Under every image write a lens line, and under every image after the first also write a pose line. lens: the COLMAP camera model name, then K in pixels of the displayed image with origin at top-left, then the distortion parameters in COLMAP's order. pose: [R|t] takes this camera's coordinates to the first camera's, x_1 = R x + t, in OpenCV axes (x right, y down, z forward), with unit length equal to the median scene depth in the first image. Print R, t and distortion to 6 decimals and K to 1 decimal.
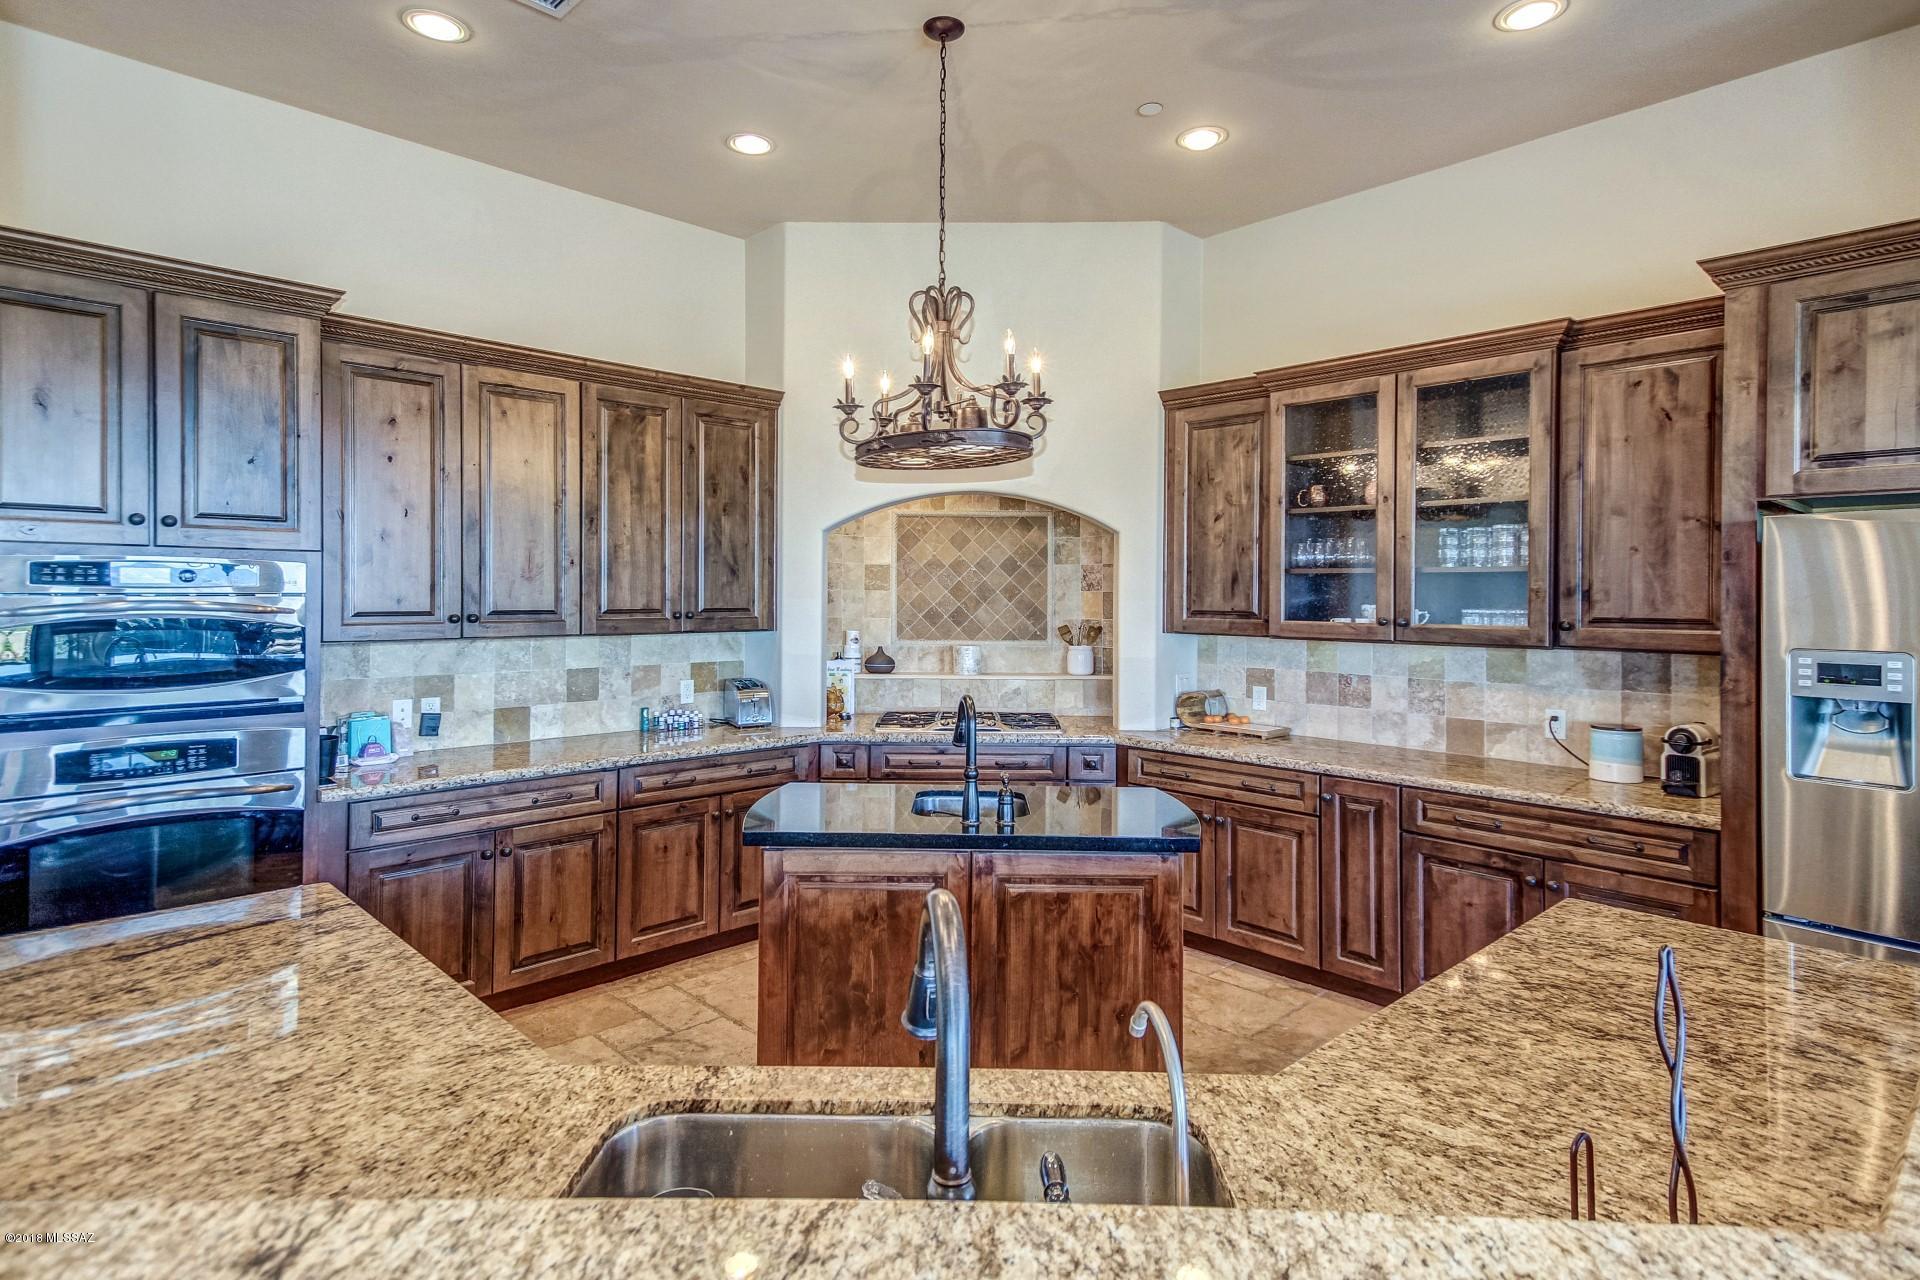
lens RADIAL K [[1018.1, 0, 936.6], [0, 1018.1, 589.6], [0, 0, 1]] dist [0.026551, -0.000835]
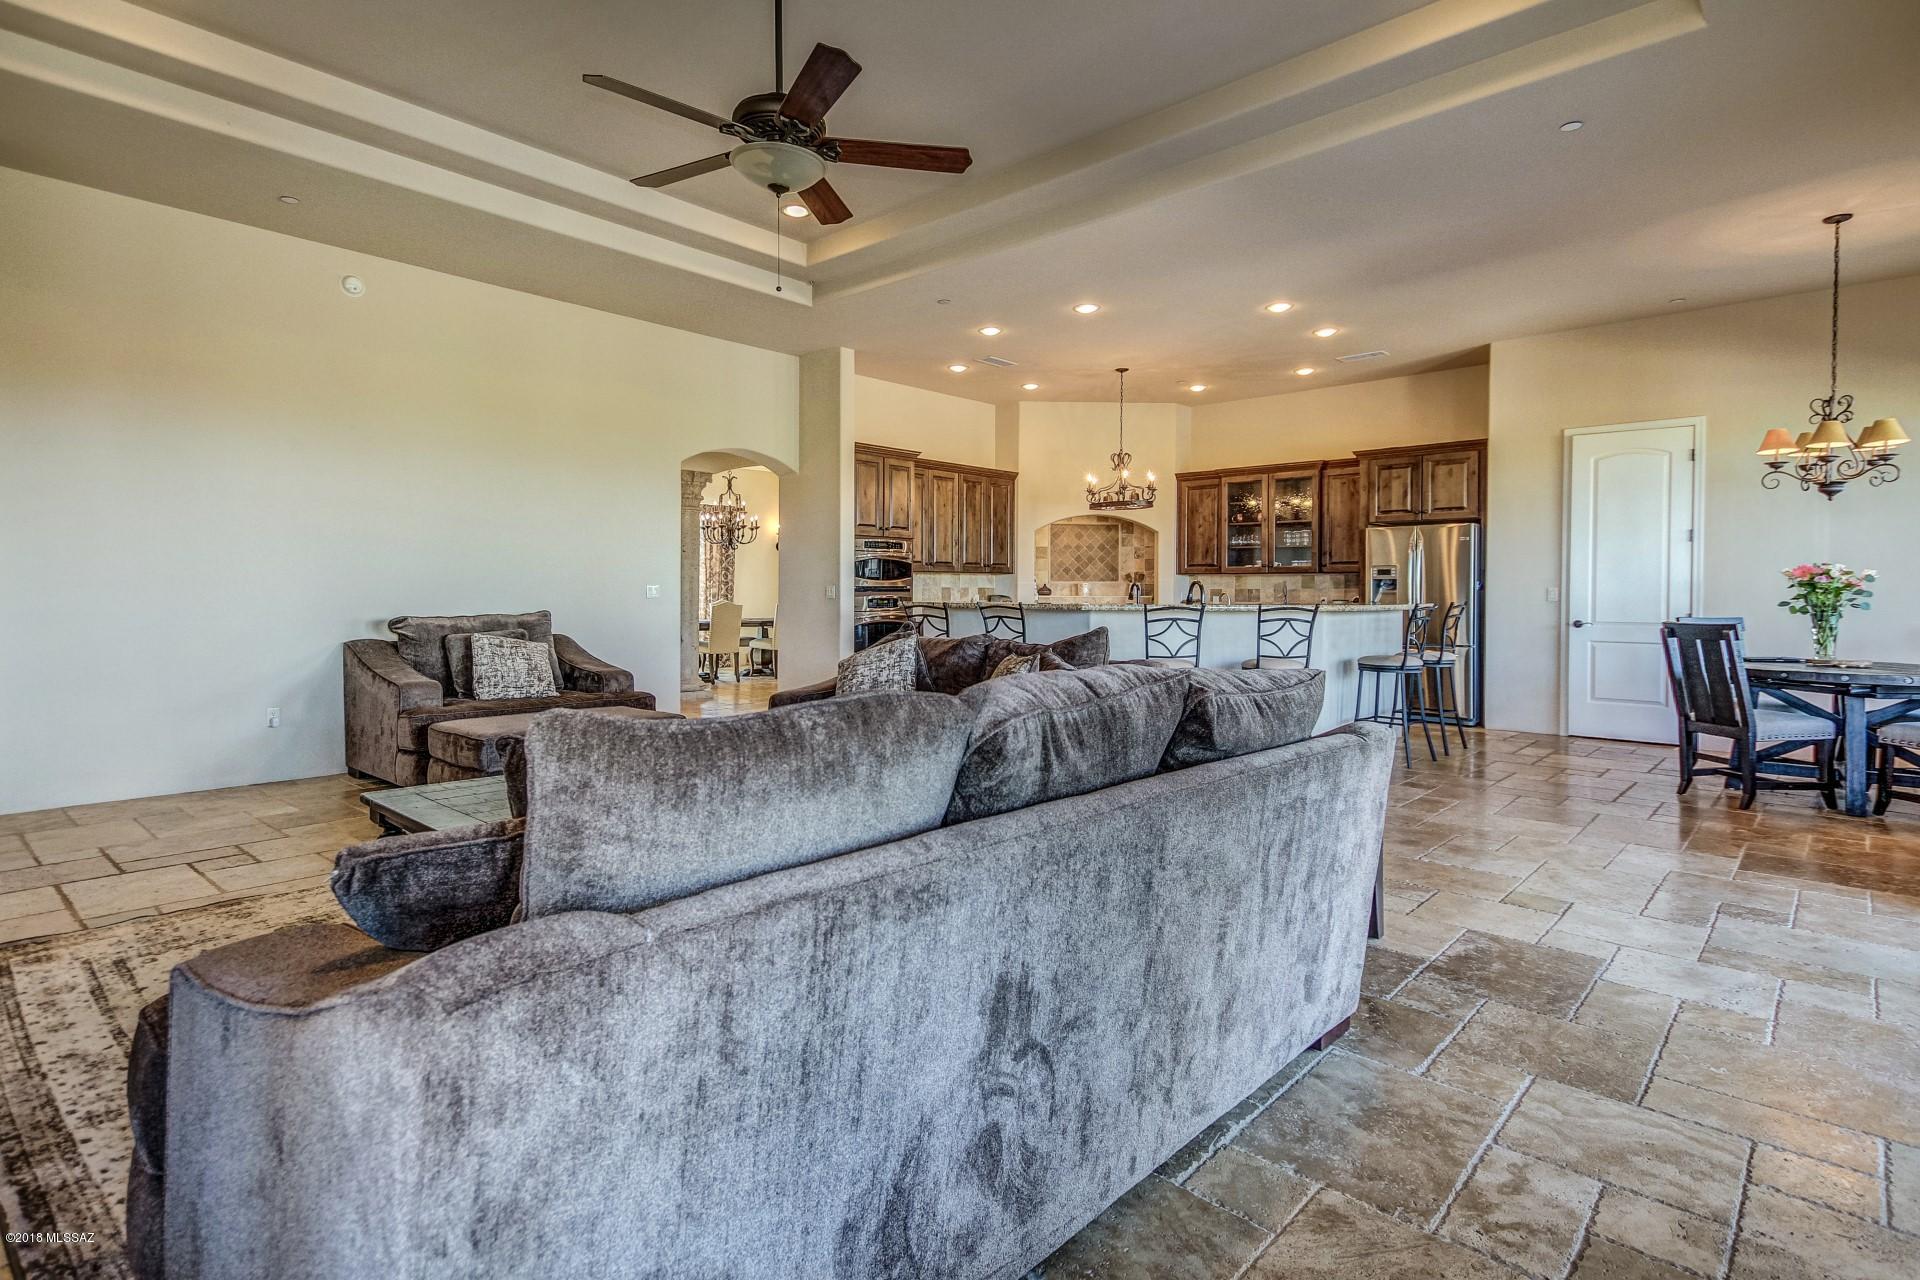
lens RADIAL K [[965.0, 0, 947.6], [0, 965.0, 589.7], [0, 0, 1]] dist [0.048524, 0.000315]
pose [[0.997808, -0.001267, 0.066161, -0.495290], [0.001011, 0.999992, 0.003909, 0.074118], [-0.066165, -0.003833, 0.997801, -1.313426]]
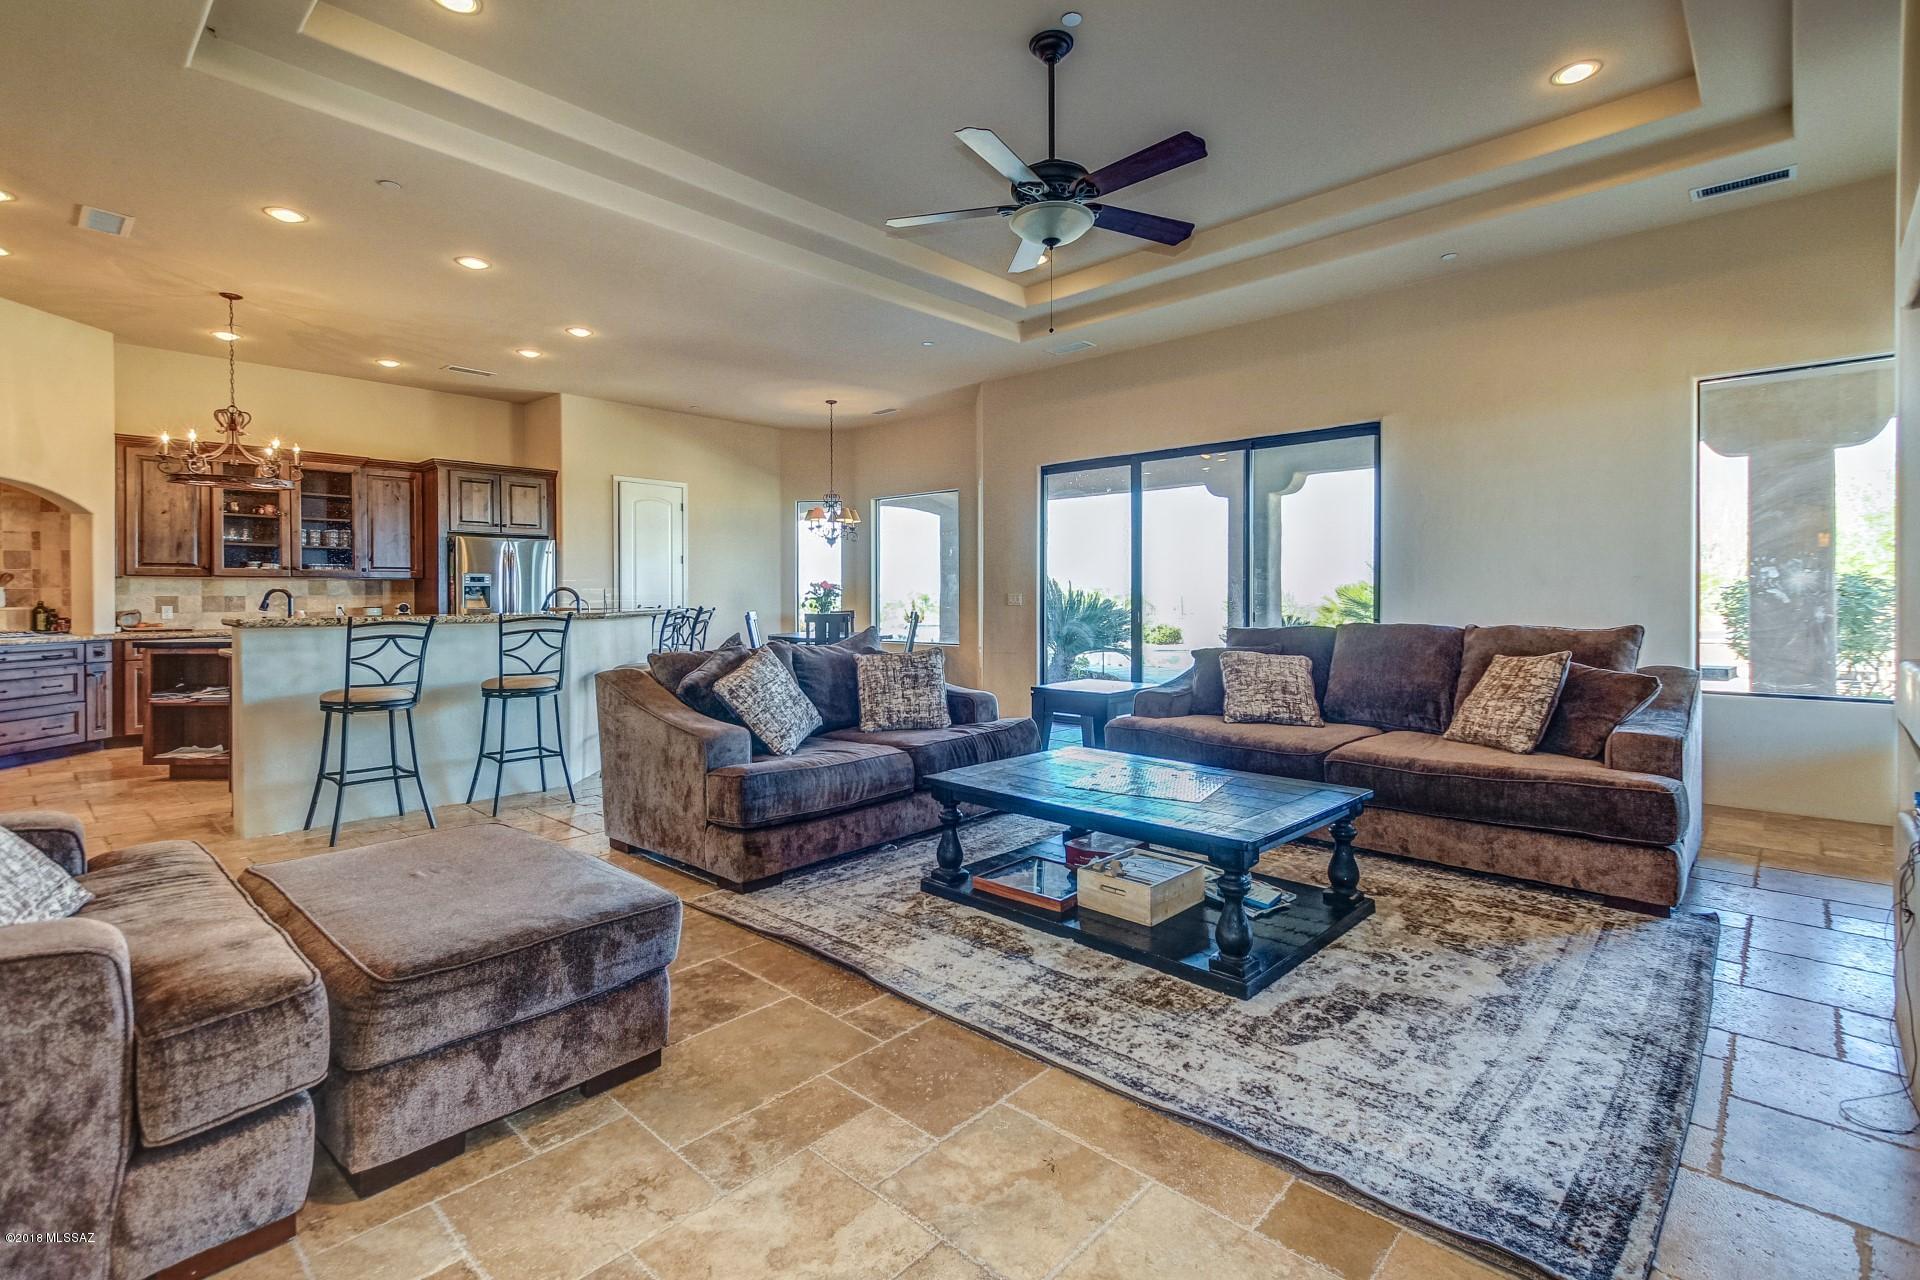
lens RADIAL K [[884.1, 0, 956.9], [0, 884.1, 605.6], [0, 0, 1]] dist [0.019681, -0.000144]
pose [[-0.055410, -0.020177, 0.998260, -1.429209], [-0.001039, 0.999796, 0.020151, 0.063361], [-0.998463, 0.000079, -0.055420, -0.334964]]
